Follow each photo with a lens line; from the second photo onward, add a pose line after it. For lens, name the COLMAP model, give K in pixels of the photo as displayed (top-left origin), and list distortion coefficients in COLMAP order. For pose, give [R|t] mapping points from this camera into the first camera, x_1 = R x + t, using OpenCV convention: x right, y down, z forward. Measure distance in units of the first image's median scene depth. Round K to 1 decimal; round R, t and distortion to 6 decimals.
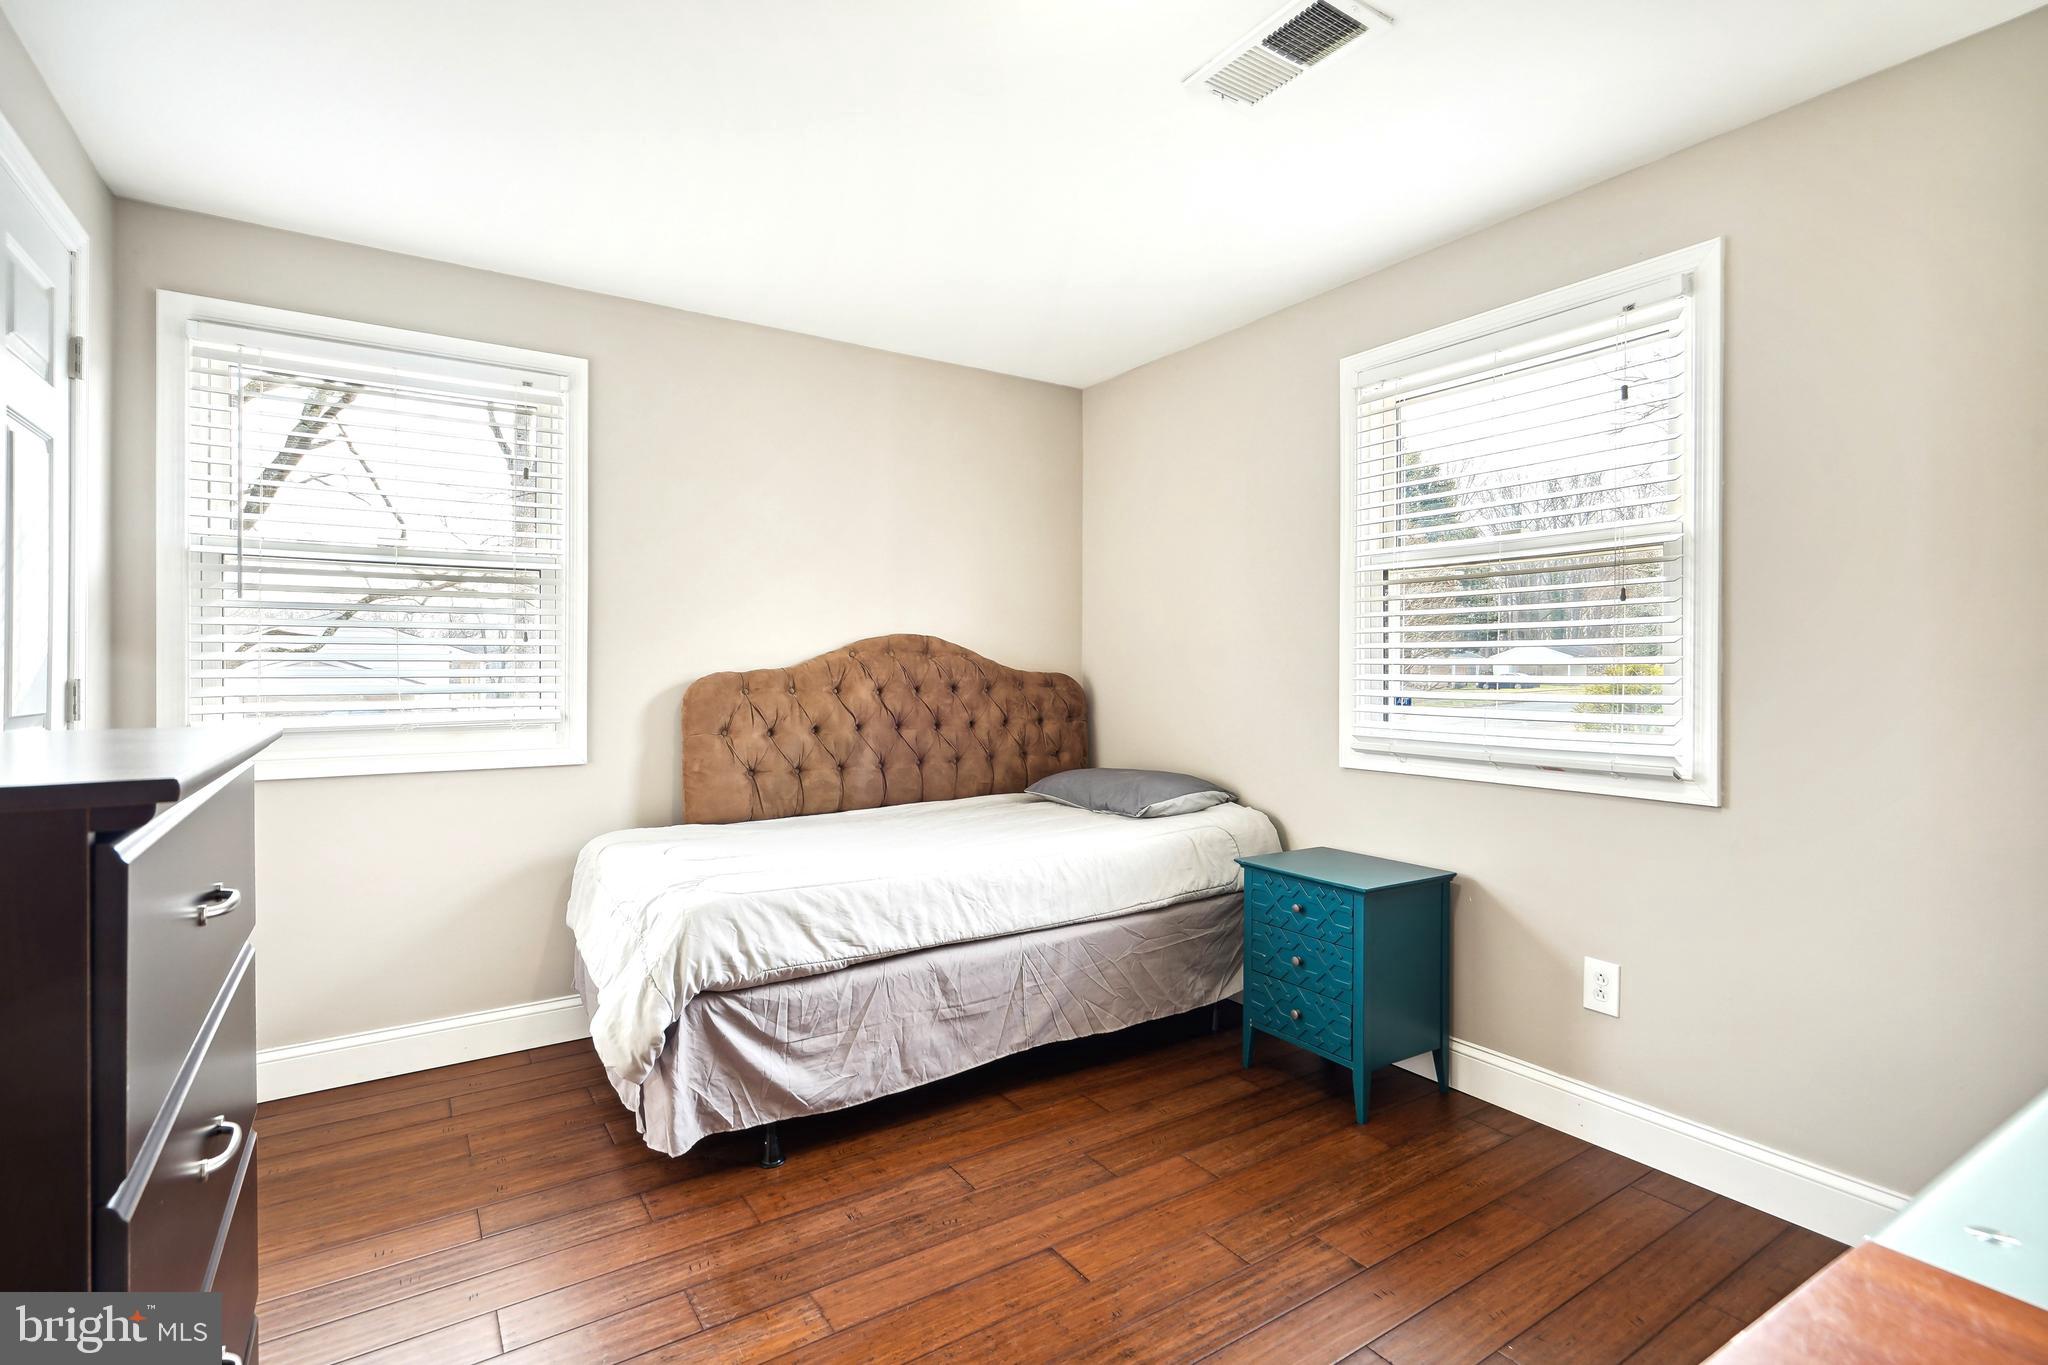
lens RADIAL K [[951.2, 0, 1024.0], [0, 951.2, 682.5], [0, 0, 1]] dist [-0.000295, -0.000041]
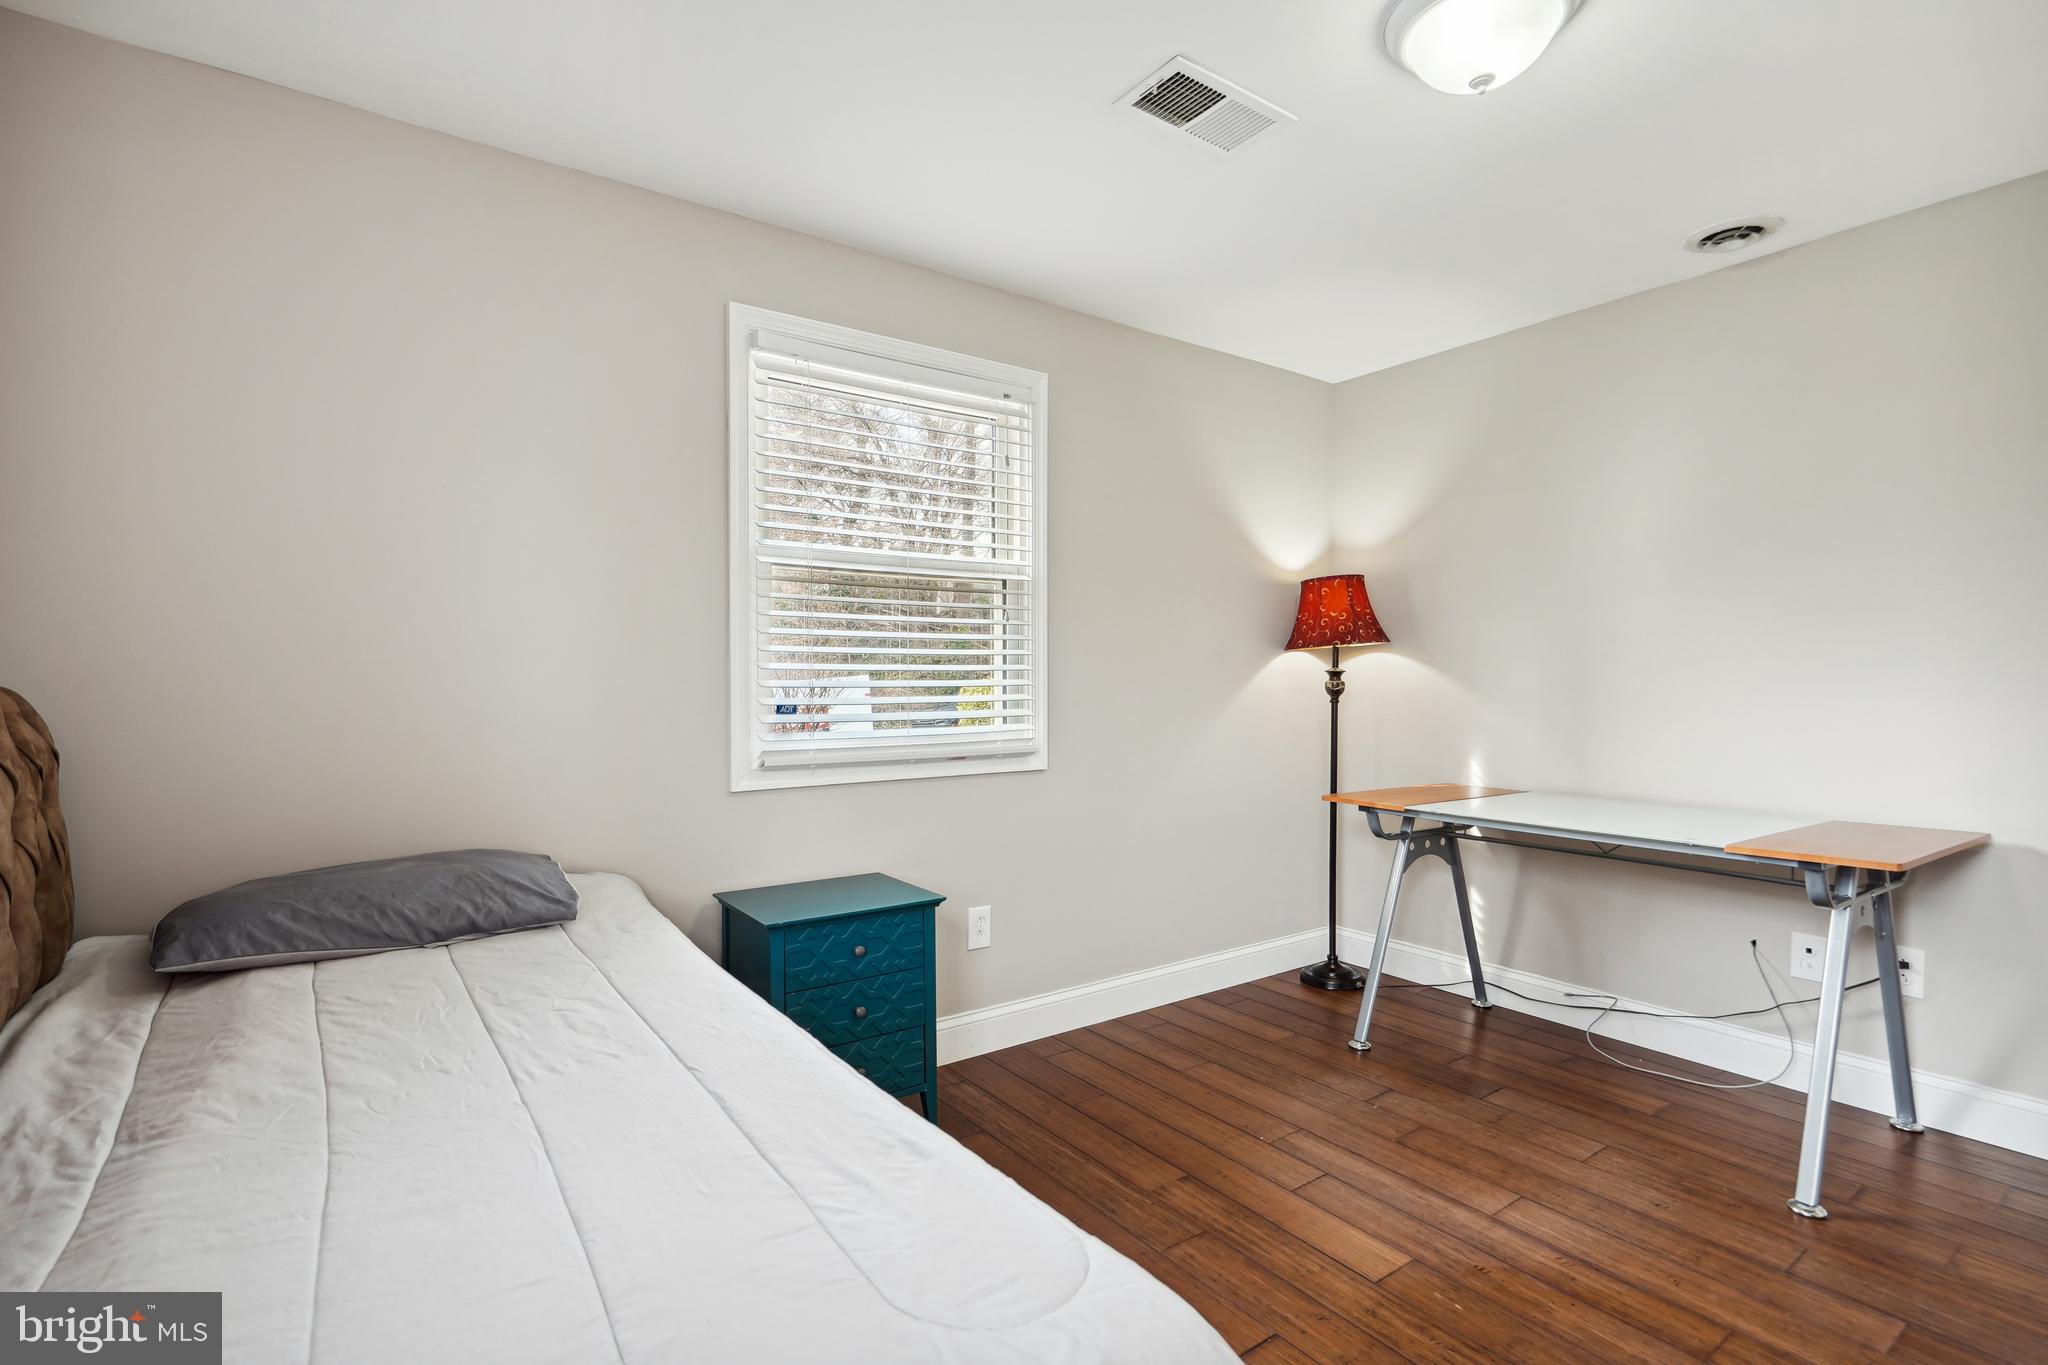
lens RADIAL K [[966.9, 0, 1024.0], [0, 966.9, 682.5], [0, 0, 1]] dist [-0.000417, 0.000007]
pose [[-0.031090, -0.014765, 0.999408, -0.696241], [0.008487, 0.999851, 0.015035, -0.022489], [-0.999481, 0.008949, -0.030960, 1.022457]]
